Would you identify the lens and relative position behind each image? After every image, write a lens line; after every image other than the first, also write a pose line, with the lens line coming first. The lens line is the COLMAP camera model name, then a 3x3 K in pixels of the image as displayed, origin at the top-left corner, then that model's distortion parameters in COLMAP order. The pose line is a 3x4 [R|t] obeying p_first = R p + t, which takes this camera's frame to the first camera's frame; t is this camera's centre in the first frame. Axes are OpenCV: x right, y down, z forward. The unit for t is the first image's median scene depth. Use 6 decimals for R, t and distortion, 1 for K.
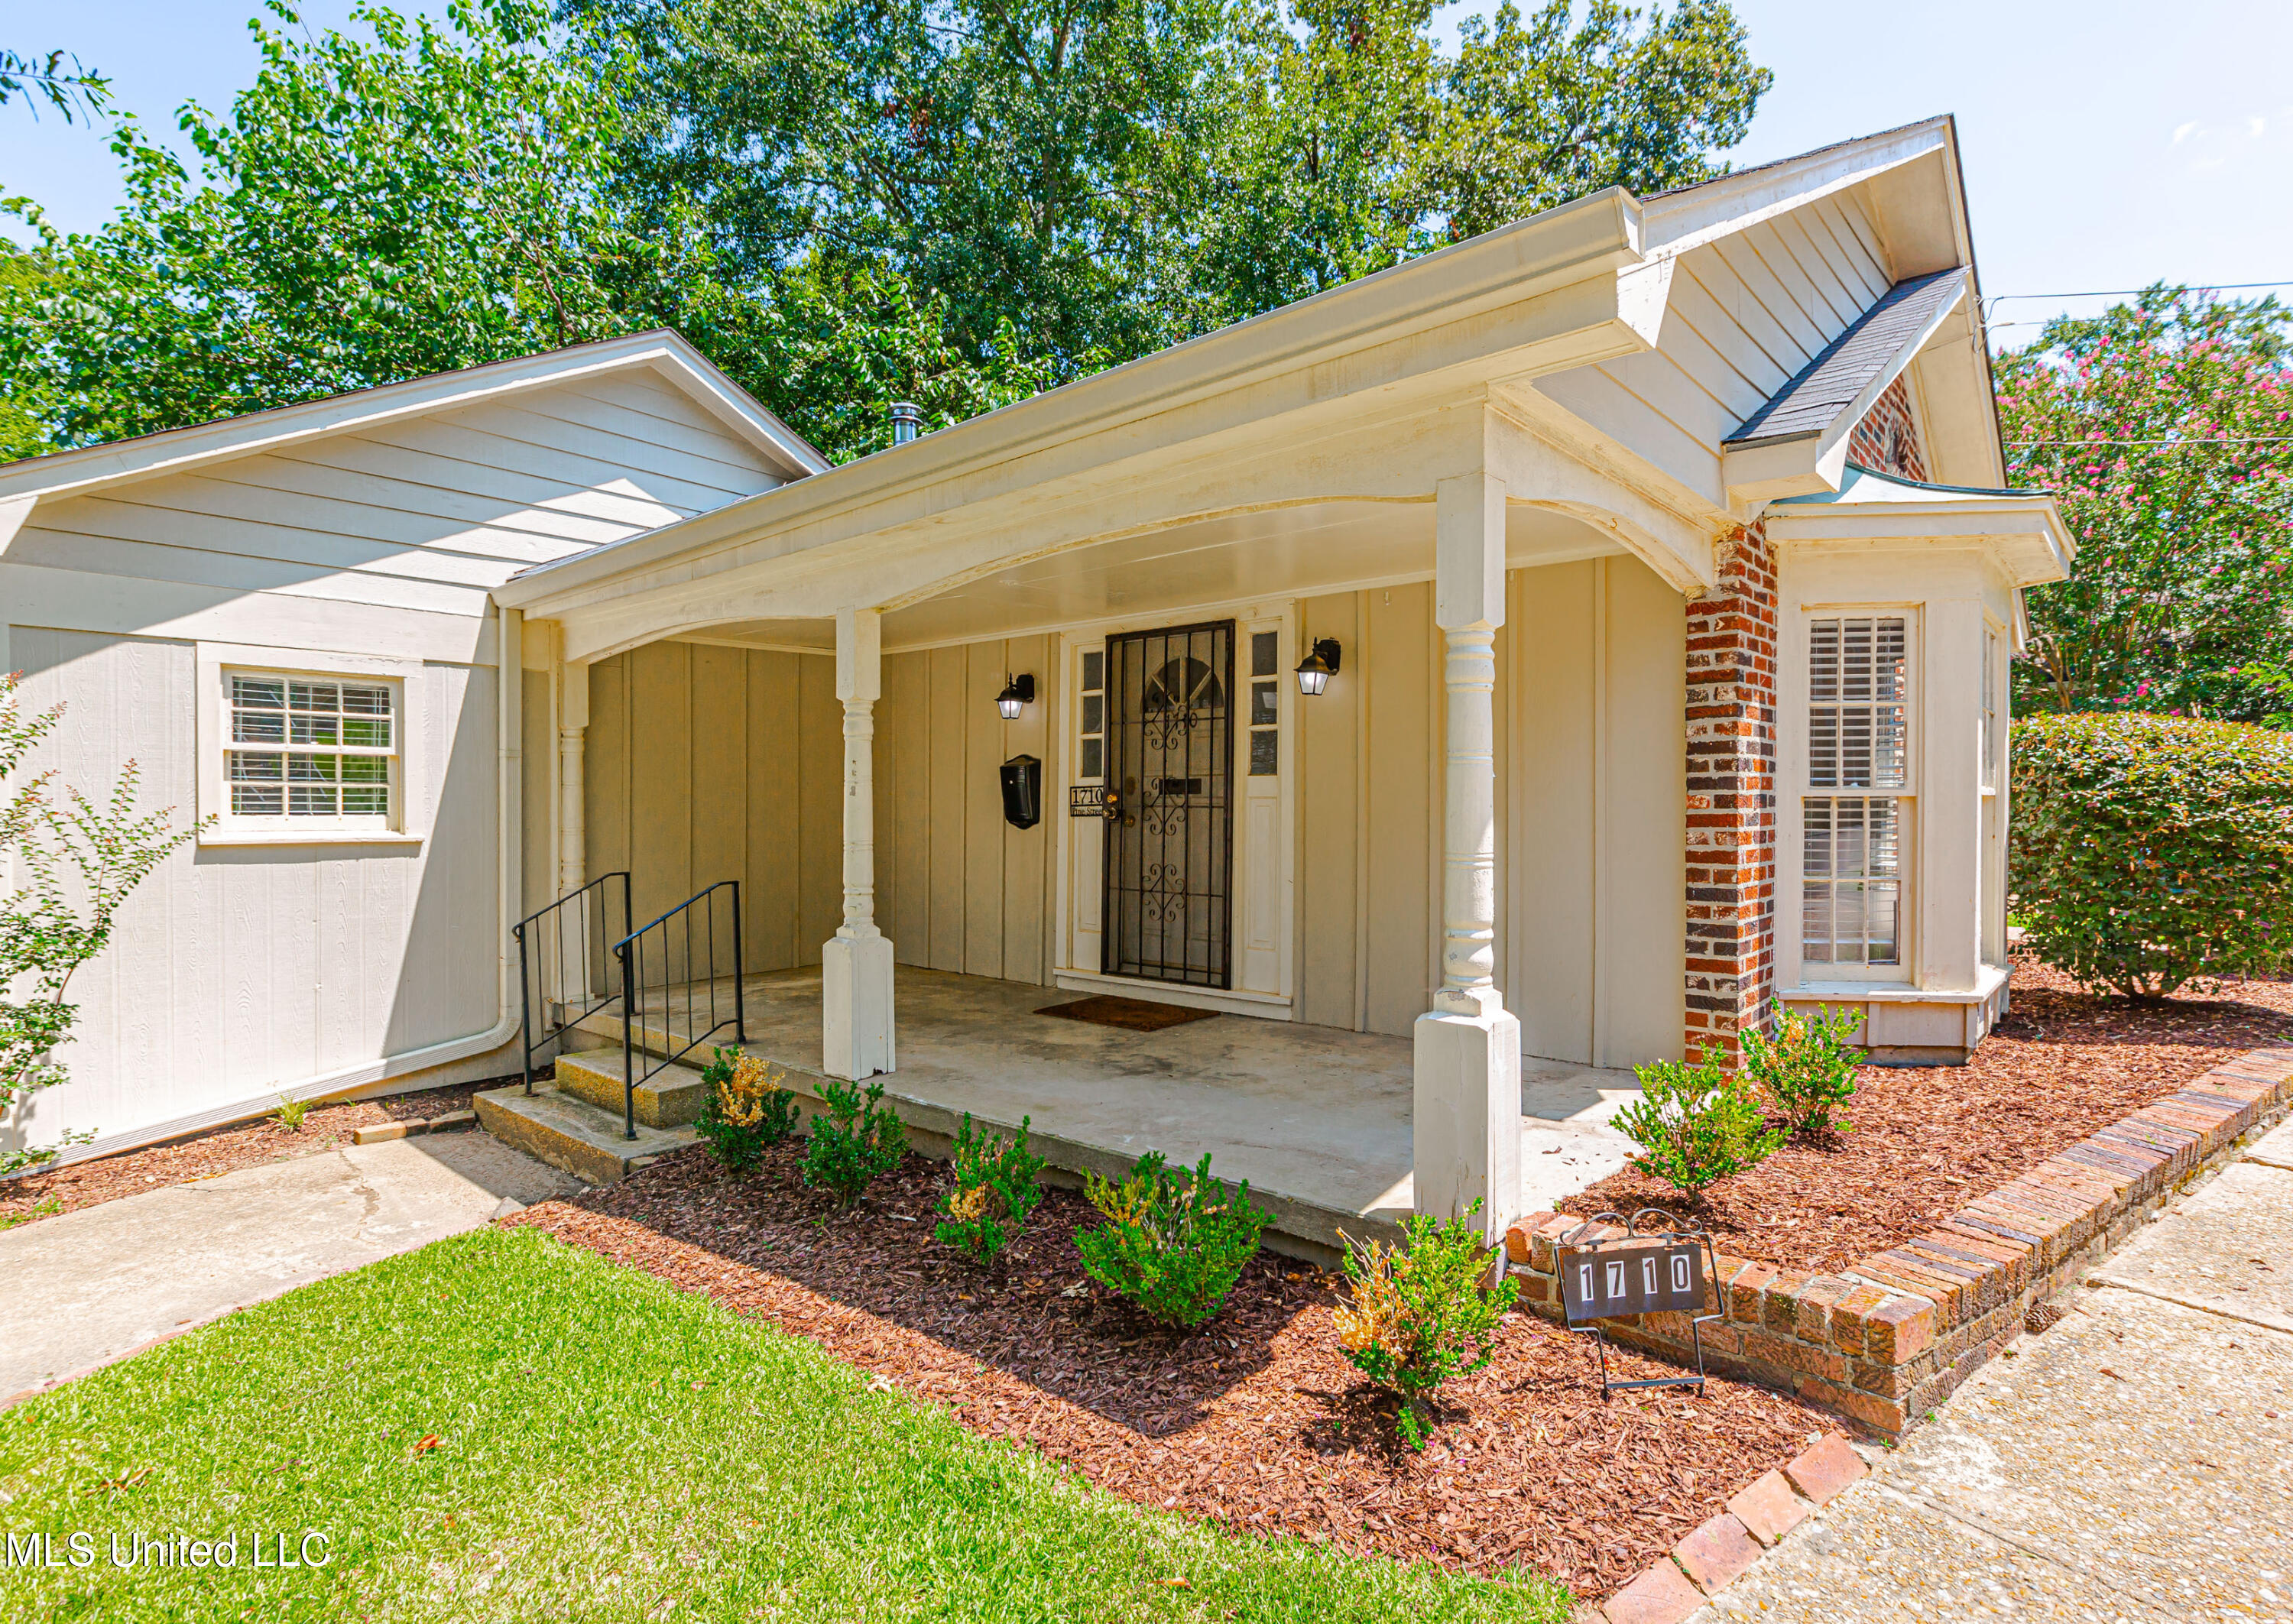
lens RADIAL K [[1119.0, 0, 1151.1], [0, 1119.0, 783.5], [0, 0, 1]] dist [-0.000335, 0.001170]
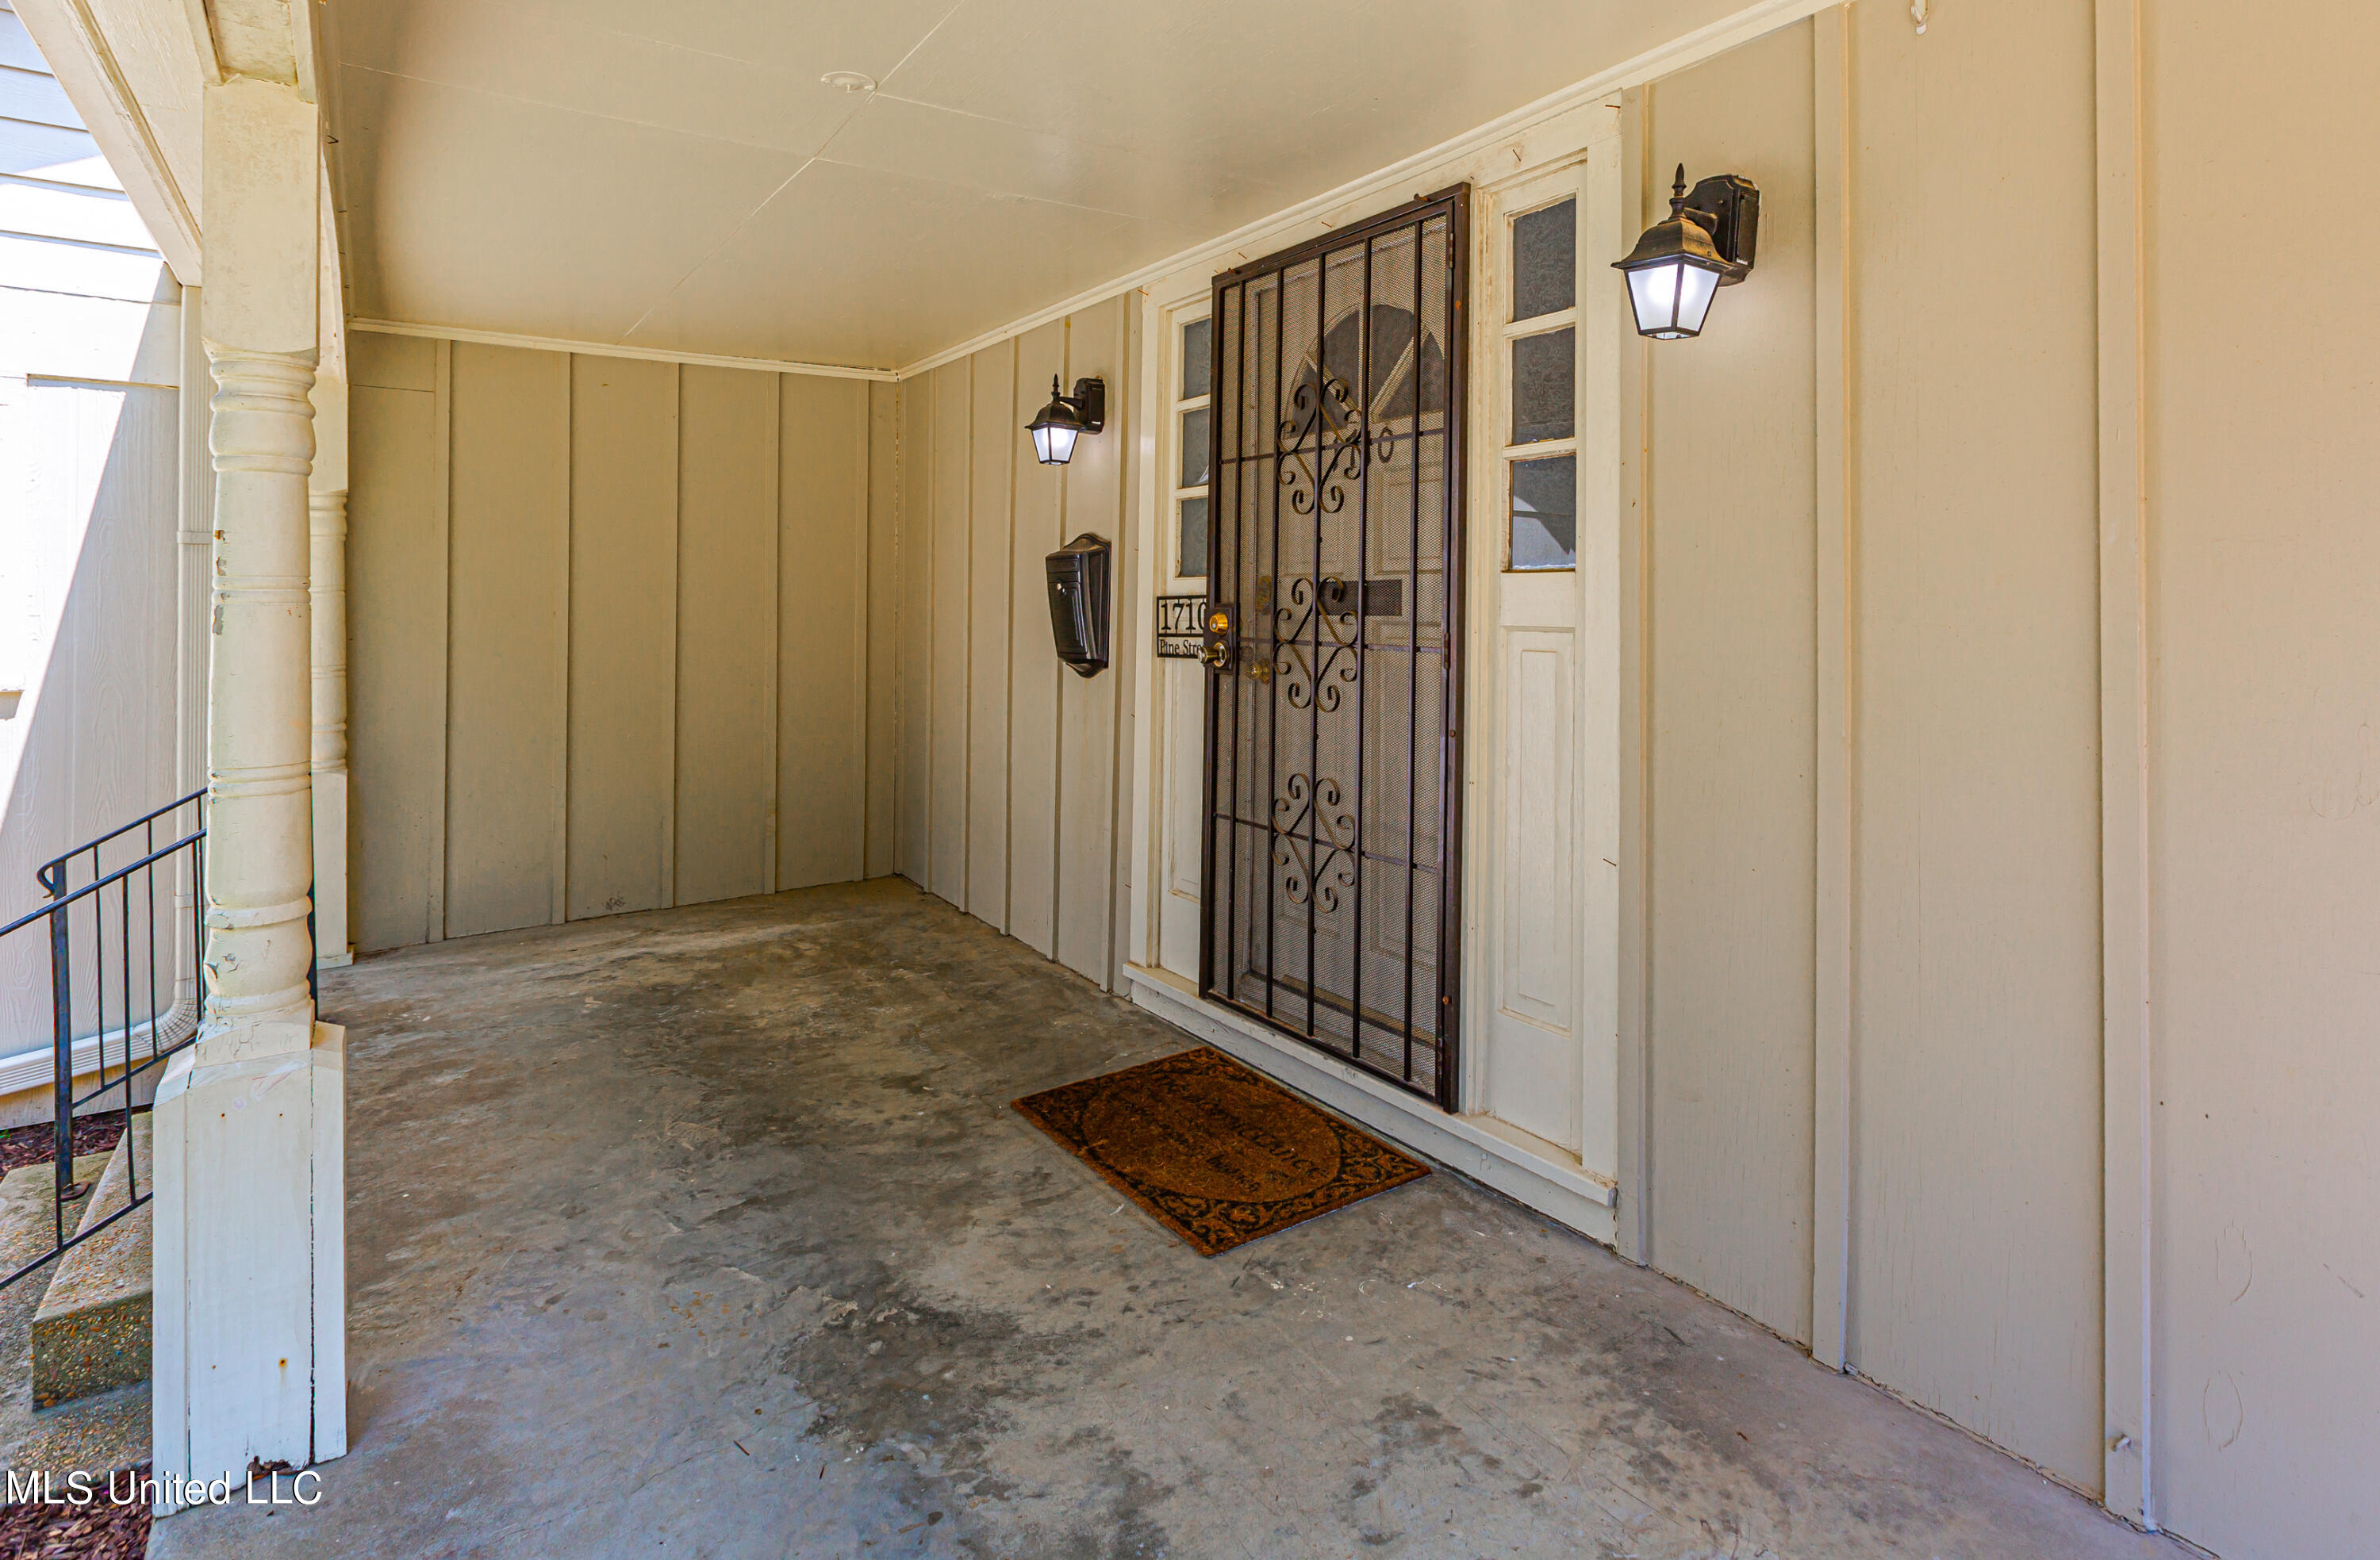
lens RADIAL K [[1195.1, 0, 1194.7], [0, 1195.1, 571.3], [0, 0, 1]] dist [0.002315, -0.000011]
pose [[0.968693, -0.002374, -0.248249, 0.085706], [0.000189, 0.999961, -0.008823, -0.003934], [0.248260, 0.008500, 0.968656, 0.559723]]
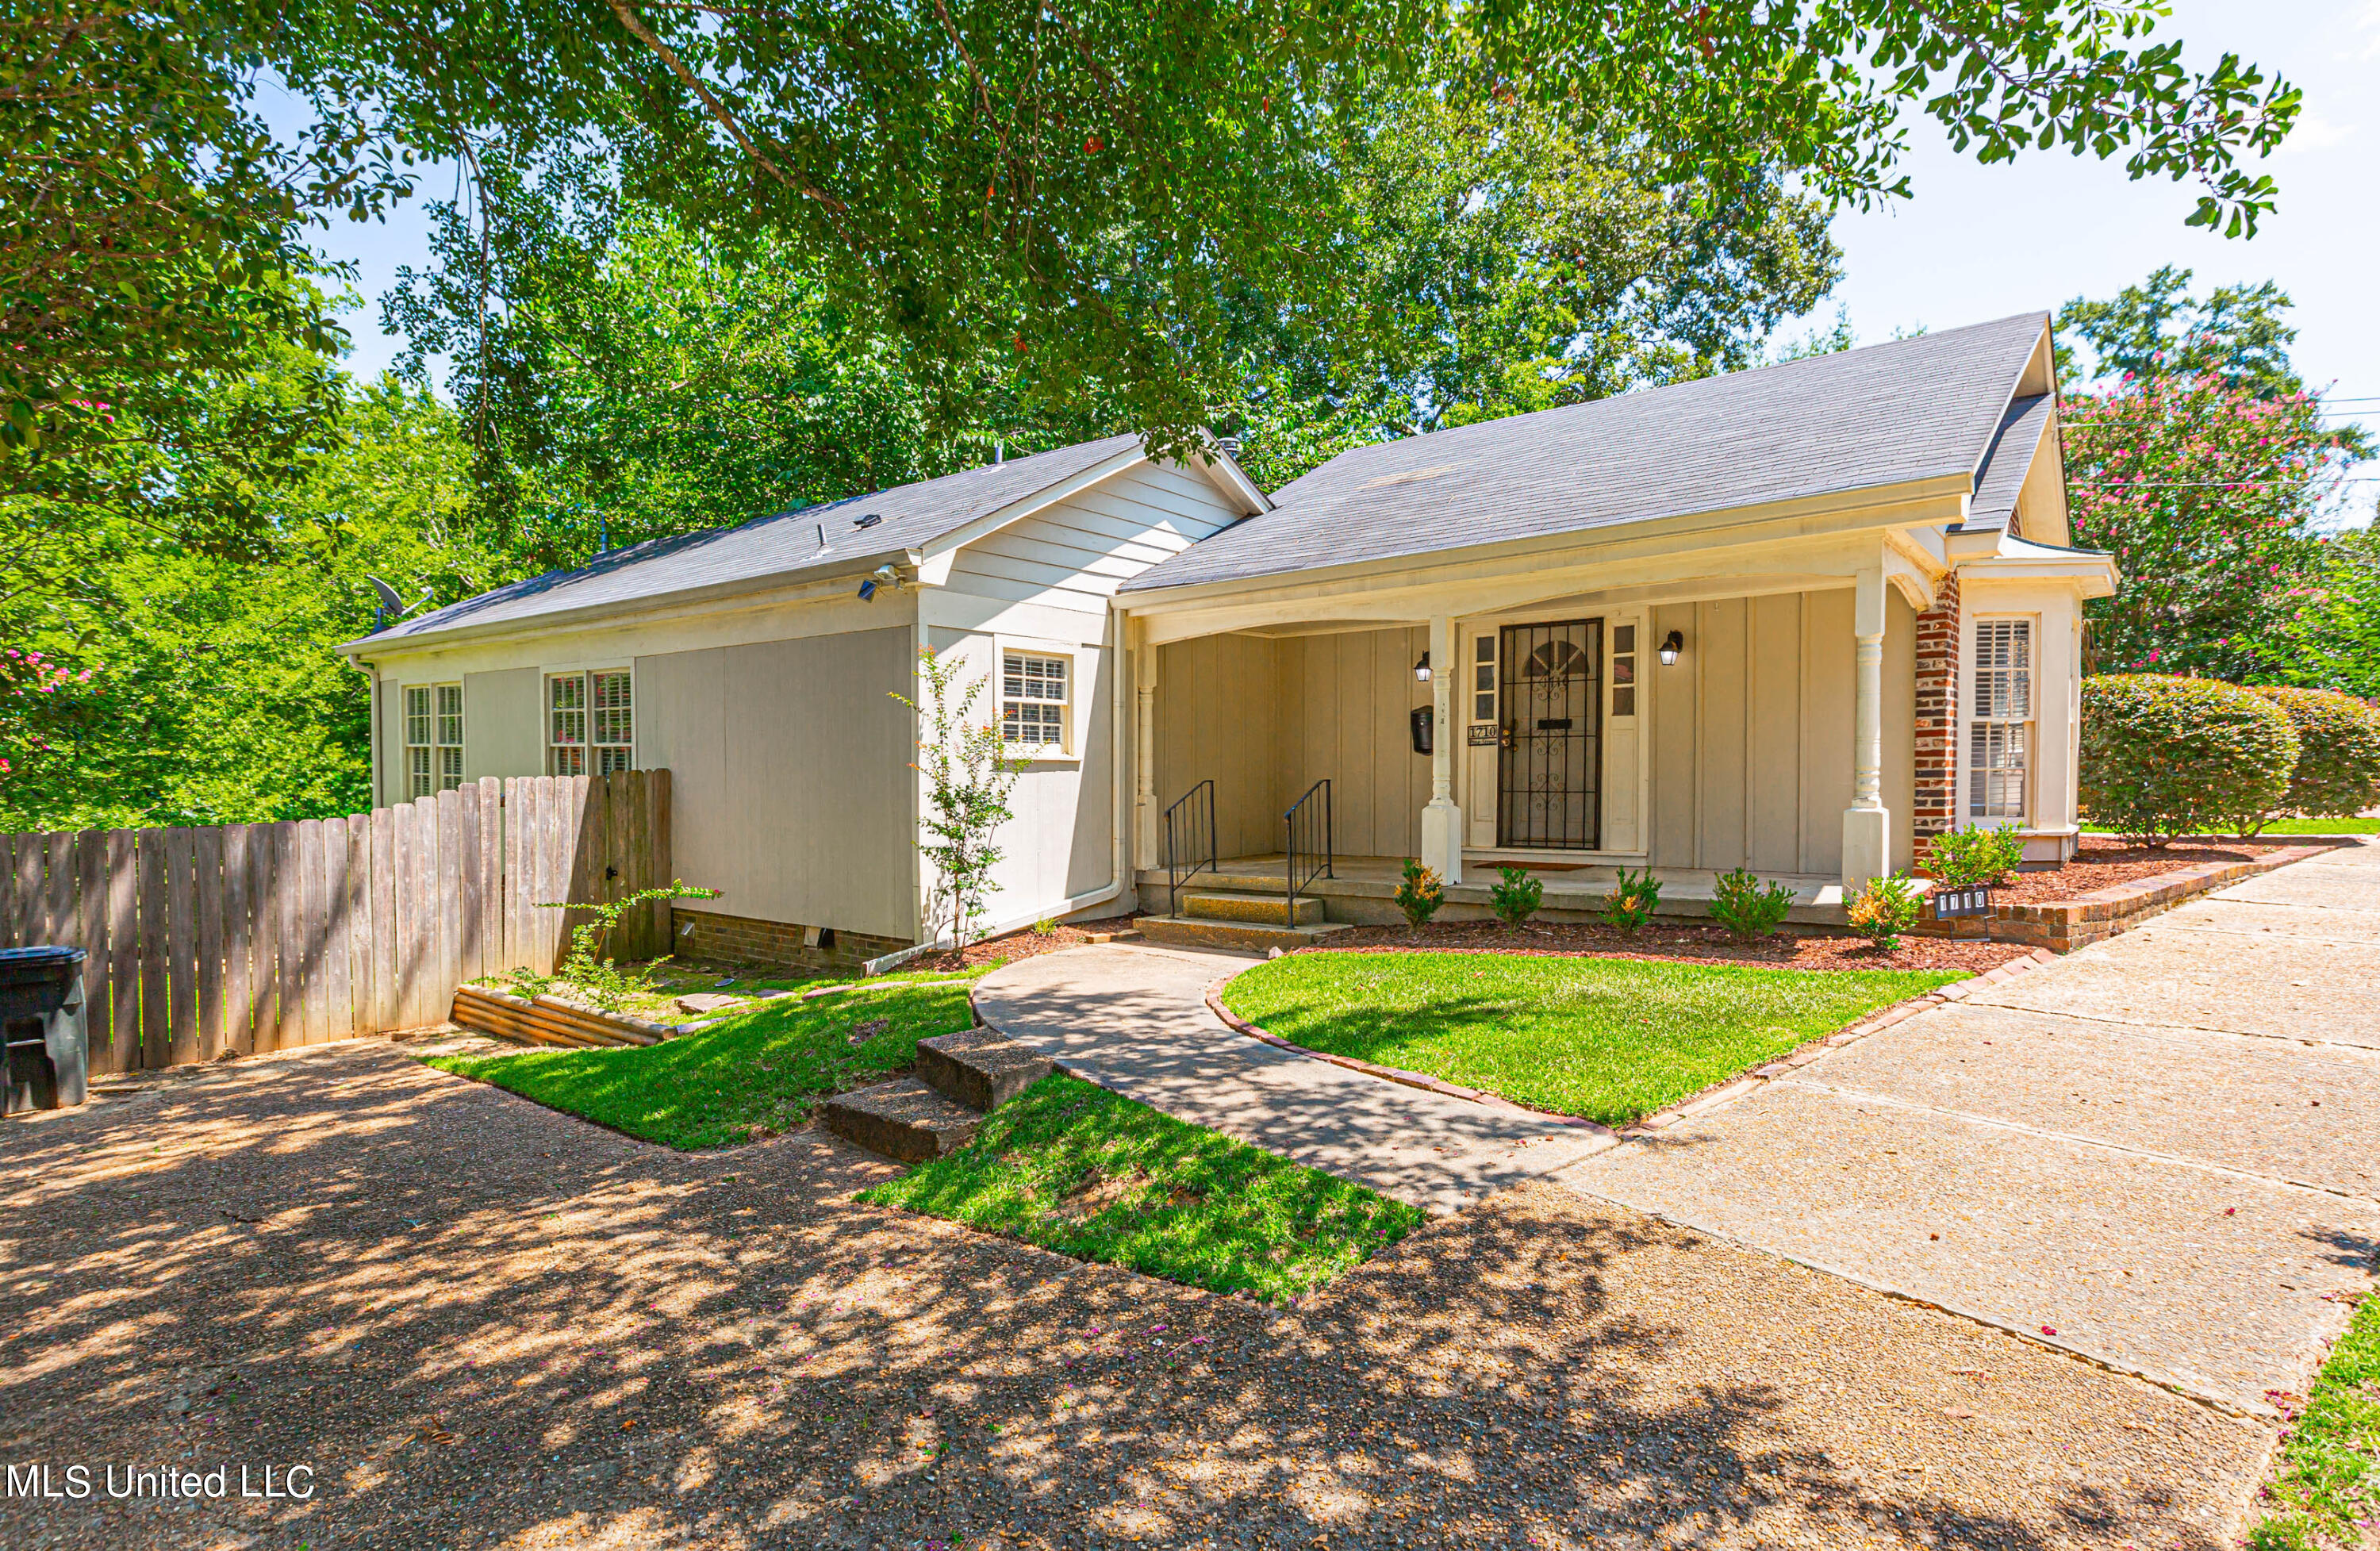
lens RADIAL K [[1174.2, 0, 1190.0], [0, 1174.2, 775.5], [0, 0, 1]] dist [0.003589, -0.000450]
pose [[0.999097, -0.006699, 0.041947, -0.578787], [0.005974, 0.999831, 0.017394, 0.044953], [-0.042057, -0.017128, 0.998968, -0.638605]]
